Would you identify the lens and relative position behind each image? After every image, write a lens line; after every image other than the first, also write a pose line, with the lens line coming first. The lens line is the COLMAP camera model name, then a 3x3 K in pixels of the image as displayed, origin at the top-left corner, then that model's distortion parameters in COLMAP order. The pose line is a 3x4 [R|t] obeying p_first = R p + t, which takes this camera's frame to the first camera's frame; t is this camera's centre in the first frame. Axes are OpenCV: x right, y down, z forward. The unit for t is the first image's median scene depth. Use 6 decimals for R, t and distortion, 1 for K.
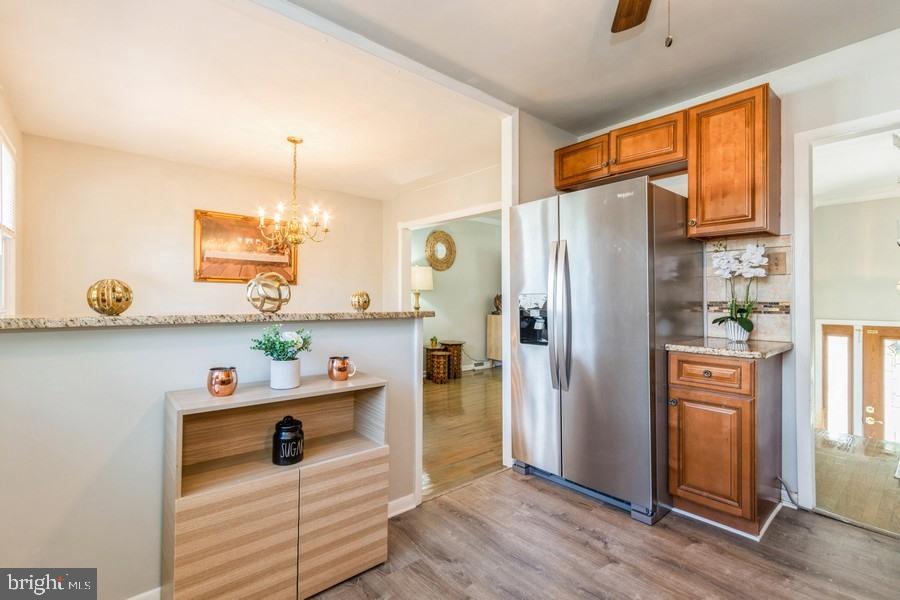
lens RADIAL K [[415.2, 0, 450.0], [0, 415.2, 300.0], [0, 0, 1]] dist [0.000243, -0.000232]
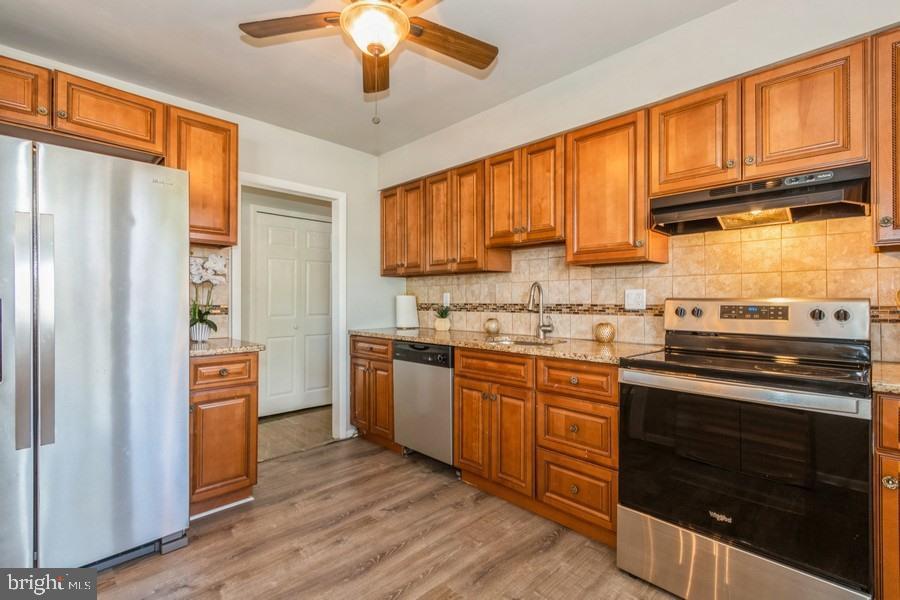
lens RADIAL K [[415.2, 0, 450.0], [0, 415.2, 300.0], [0, 0, 1]] dist [0.000243, -0.000232]
pose [[-0.080141, -0.002715, 0.996780, -0.477142], [-0.001913, 0.999995, 0.002570, -0.014104], [-0.996782, -0.001701, -0.080146, 0.465144]]
